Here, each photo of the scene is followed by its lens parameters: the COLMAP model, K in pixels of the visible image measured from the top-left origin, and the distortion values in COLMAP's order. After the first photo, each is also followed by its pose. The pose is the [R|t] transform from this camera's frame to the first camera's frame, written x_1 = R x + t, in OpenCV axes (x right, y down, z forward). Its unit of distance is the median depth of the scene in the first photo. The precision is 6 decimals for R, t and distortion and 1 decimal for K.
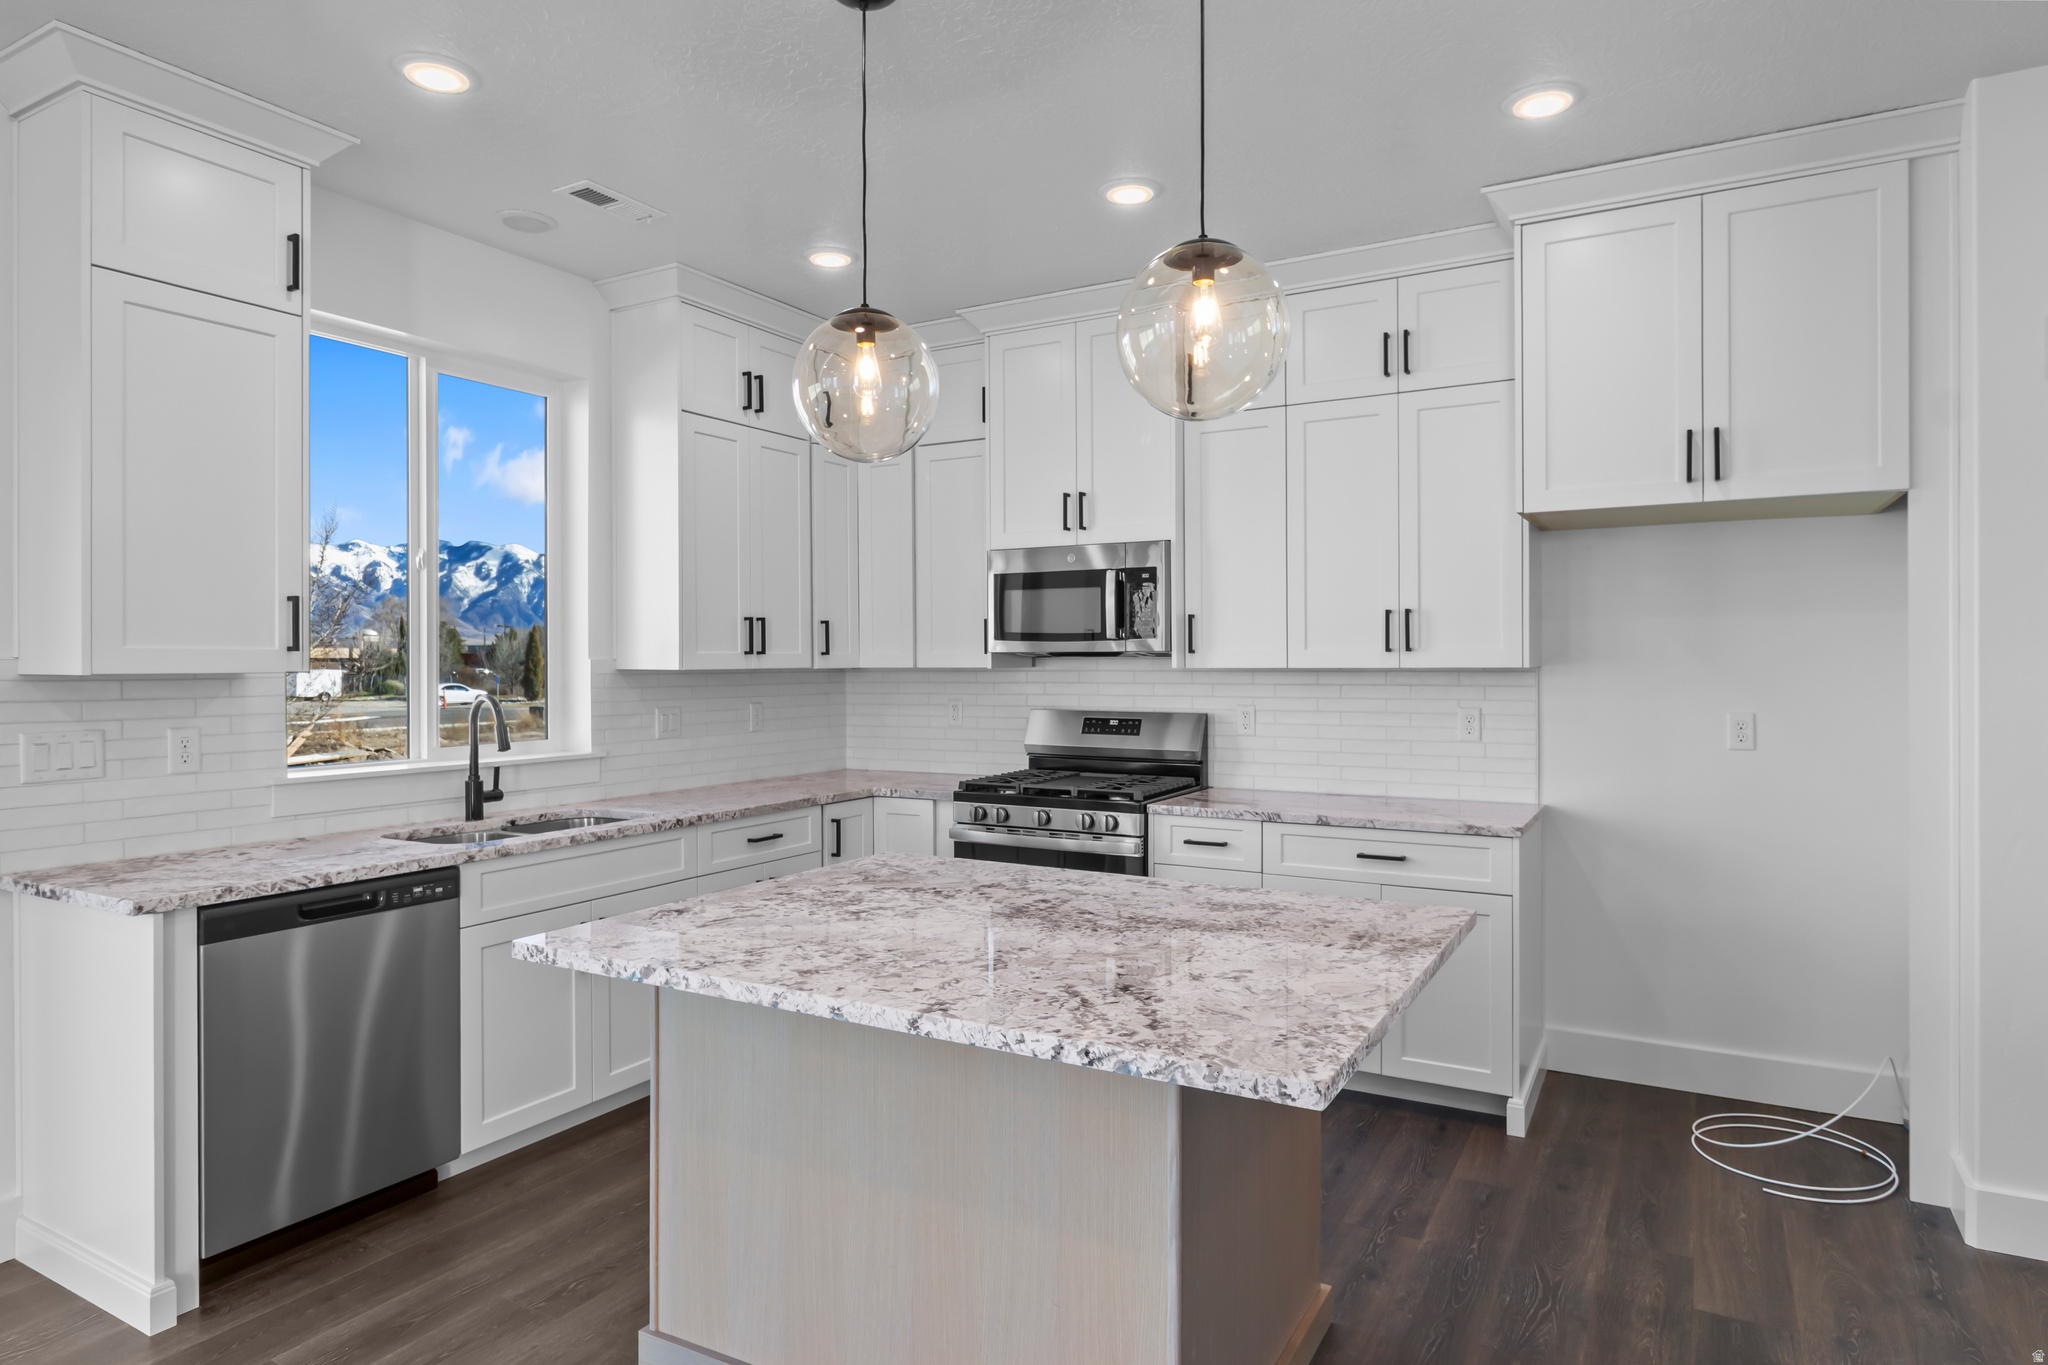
lens RADIAL K [[1152.6, 0, 1028.1], [0, 1152.6, 653.6], [0, 0, 1]] dist [0.000734, 0.000190]
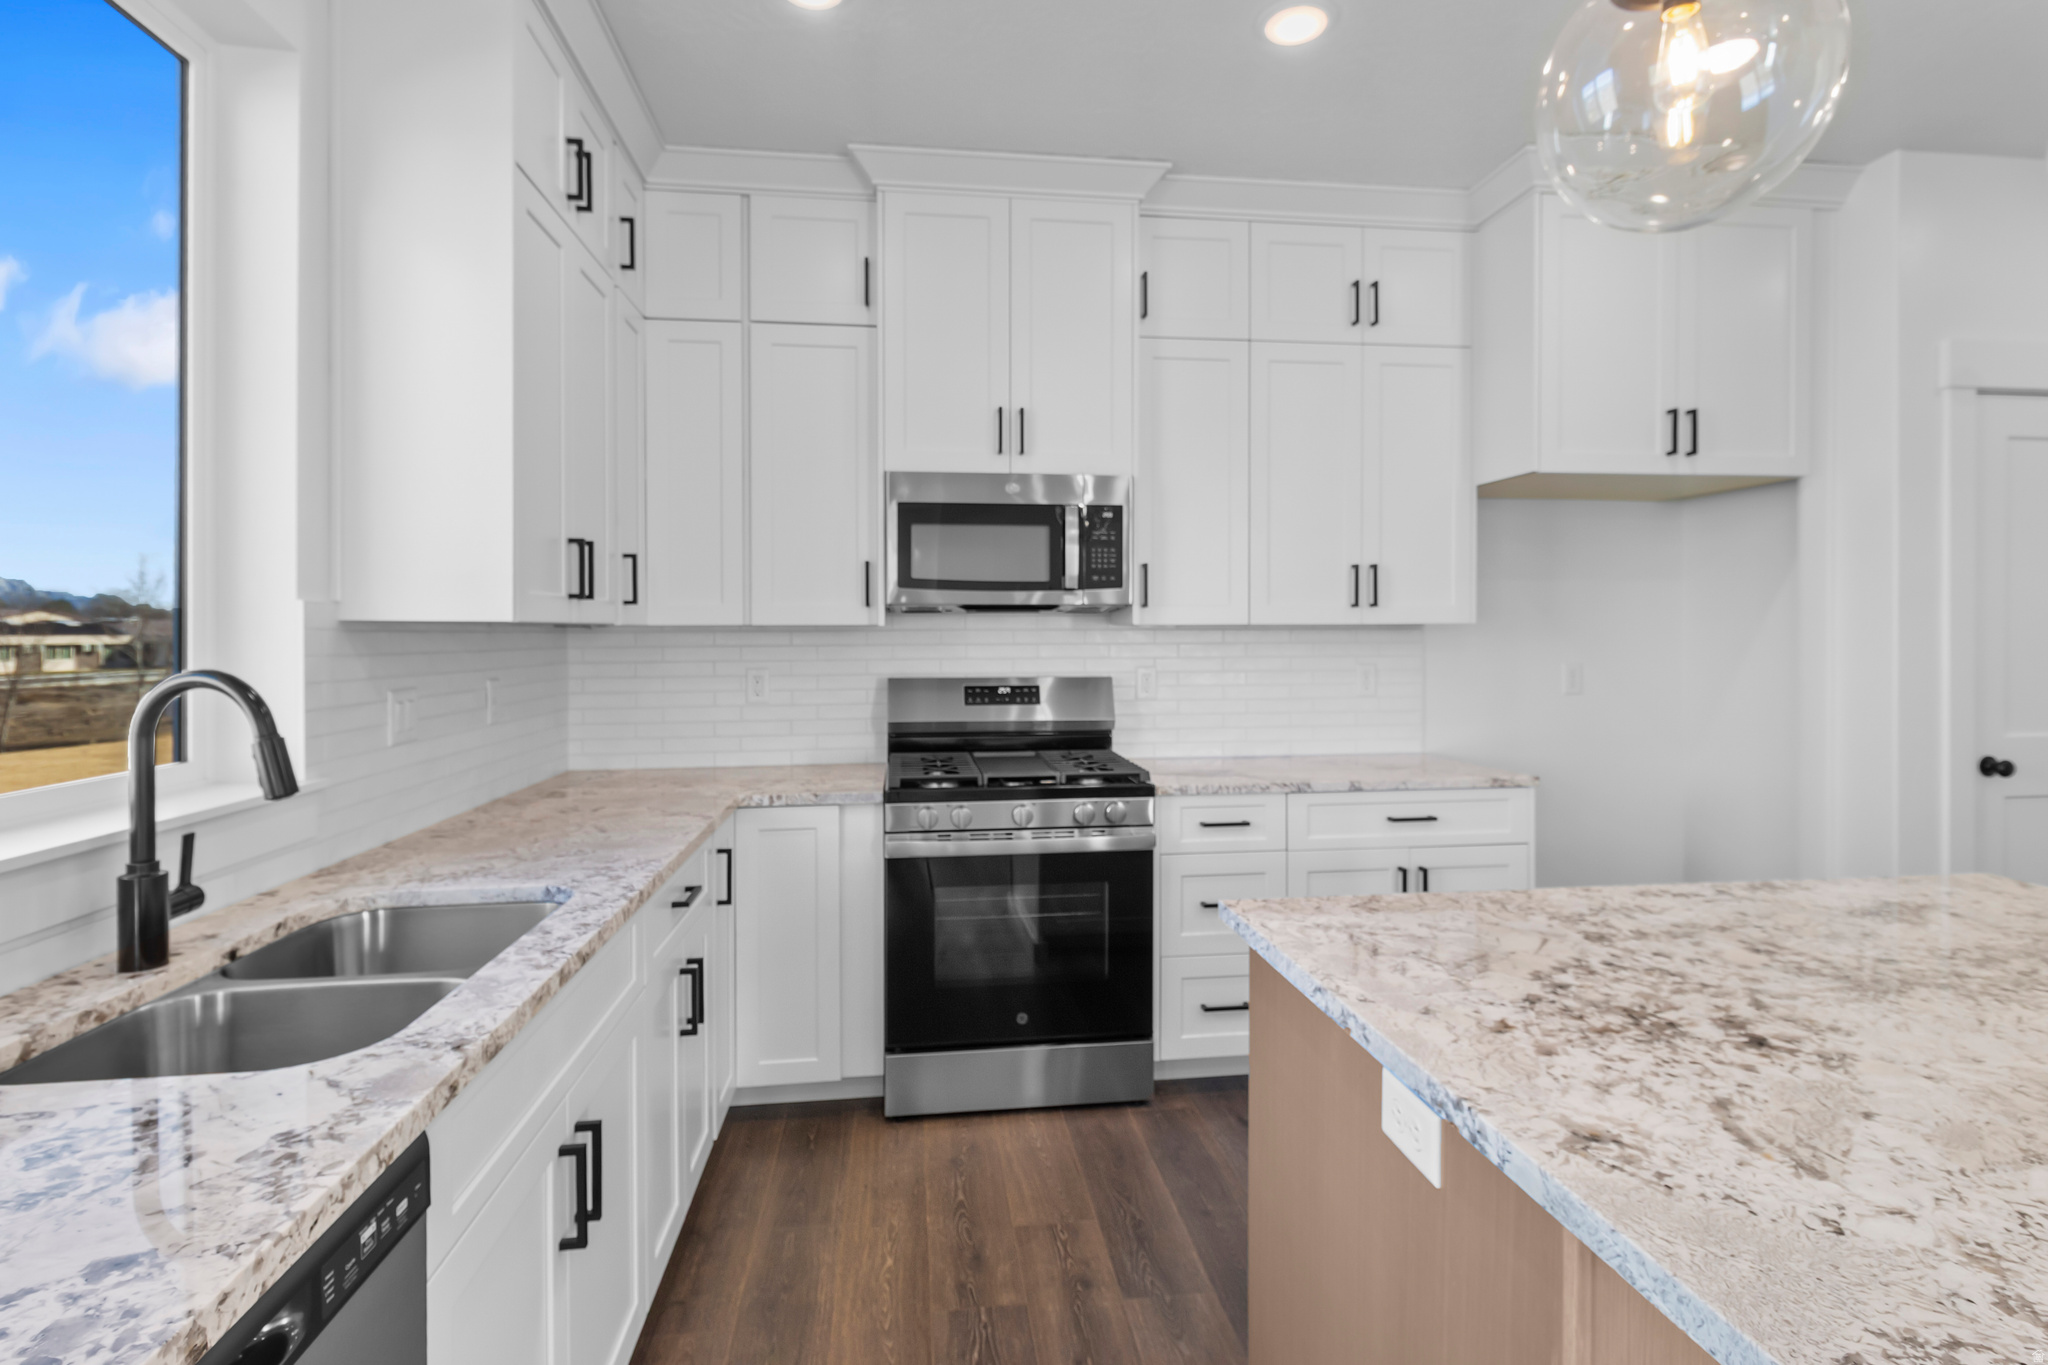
lens RADIAL K [[998.4, 0, 1030.6], [0, 998.4, 628.8], [0, 0, 1]] dist [0.003096, 0.000144]
pose [[0.804193, 0.003800, 0.594357, -0.377254], [-0.002893, 0.999993, -0.002479, 0.017945], [-0.594362, 0.000274, 0.804198, 0.440490]]
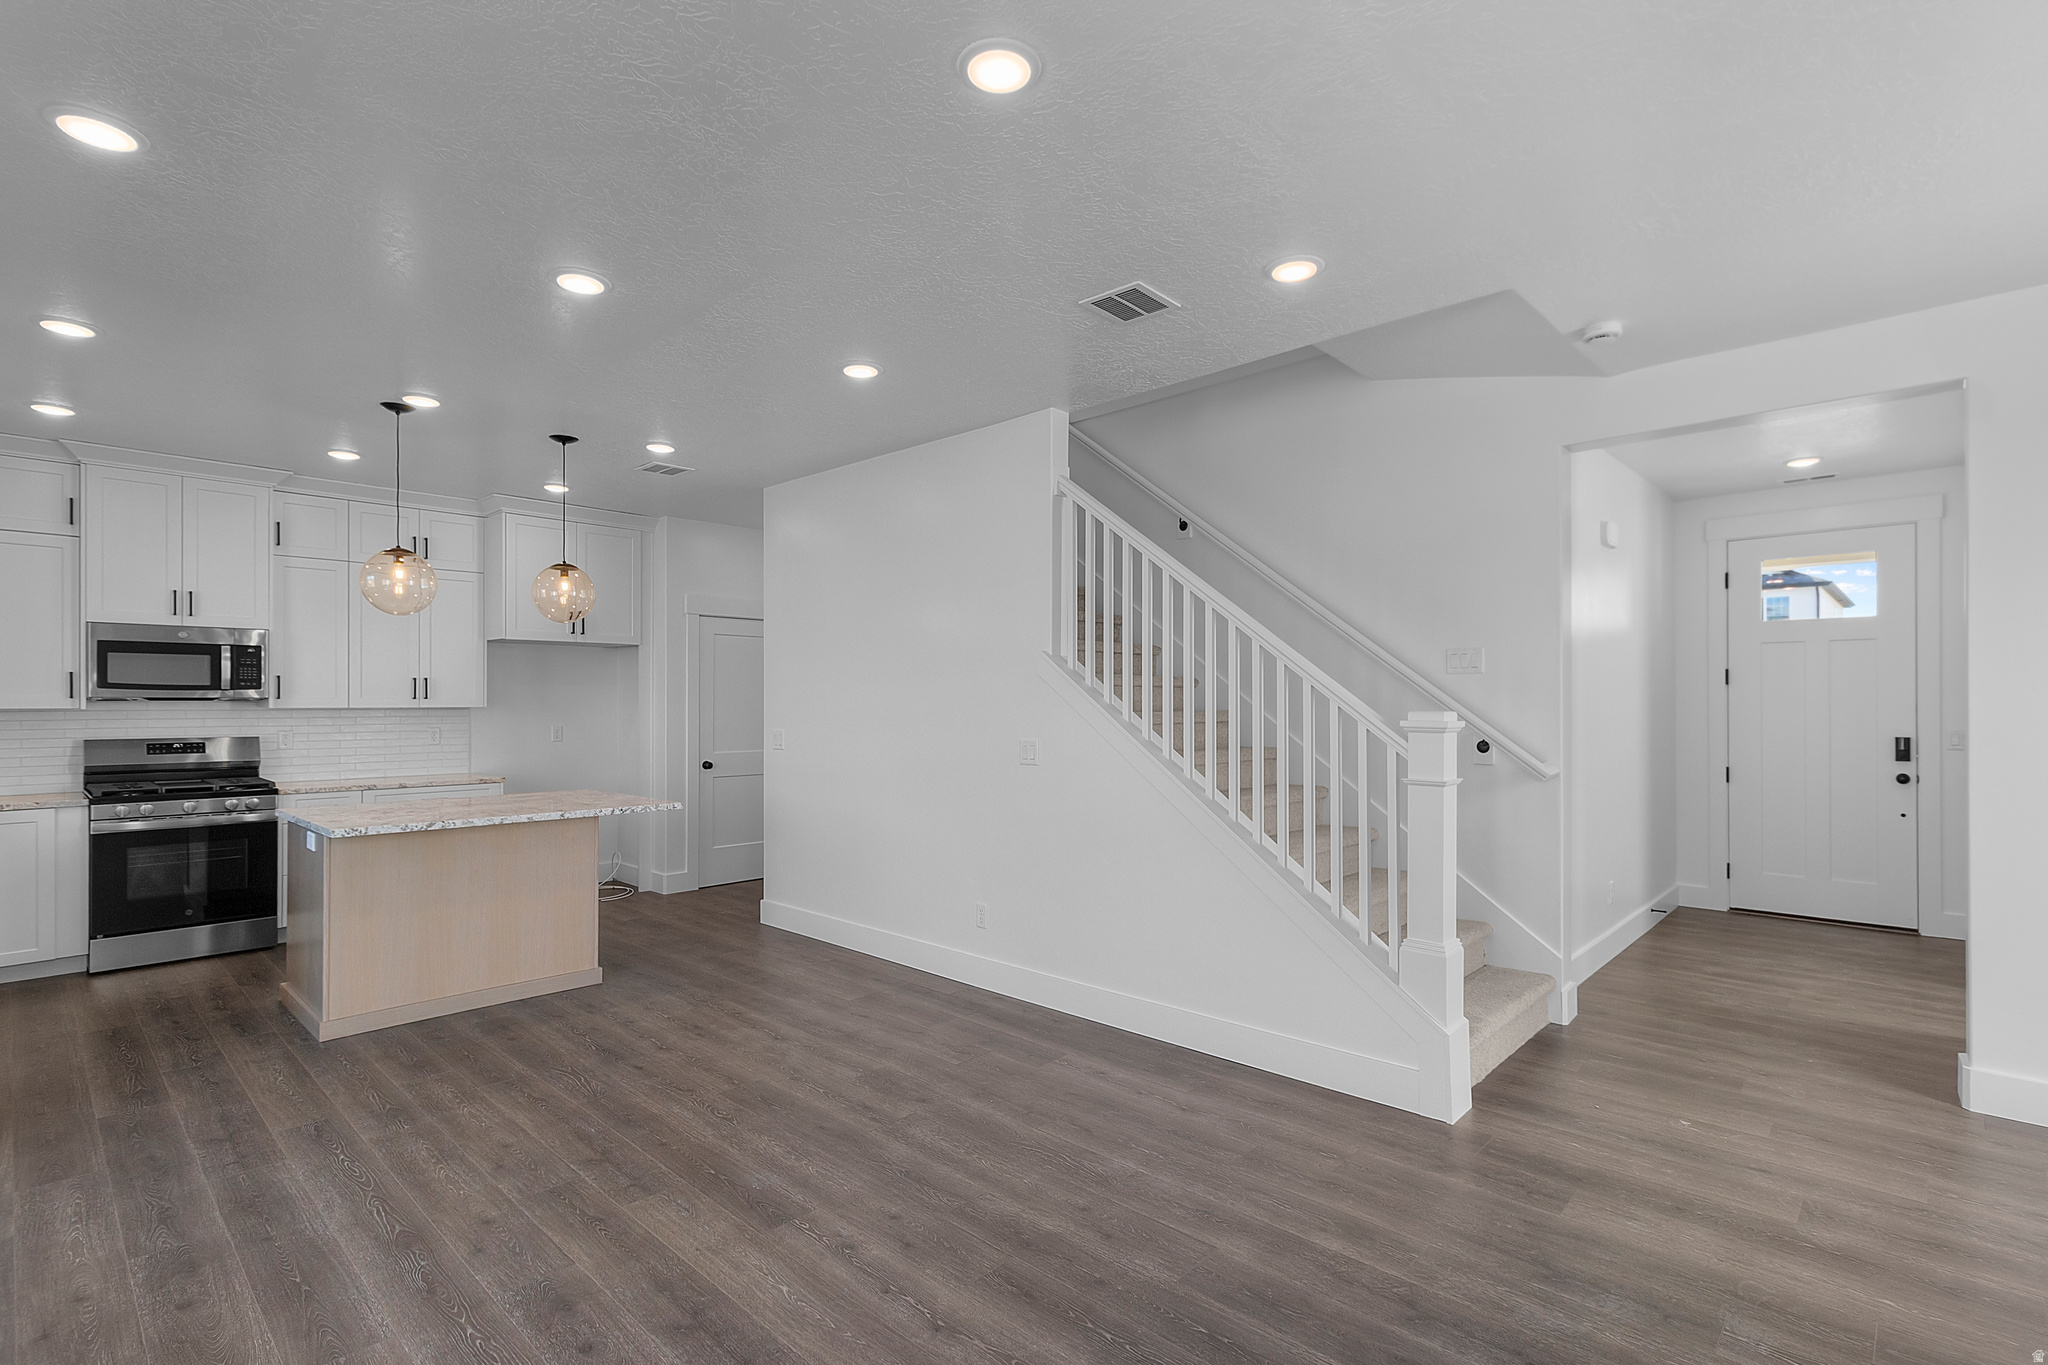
lens RADIAL K [[950.0, 0, 1037.5], [0, 950.0, 703.4], [0, 0, 1]] dist [0.001357, -0.000236]
pose [[0.236945, 0.006218, 0.971503, -0.919871], [-0.004171, 0.999977, -0.005383, 0.008829], [-0.971514, -0.002777, 0.236966, -0.377054]]
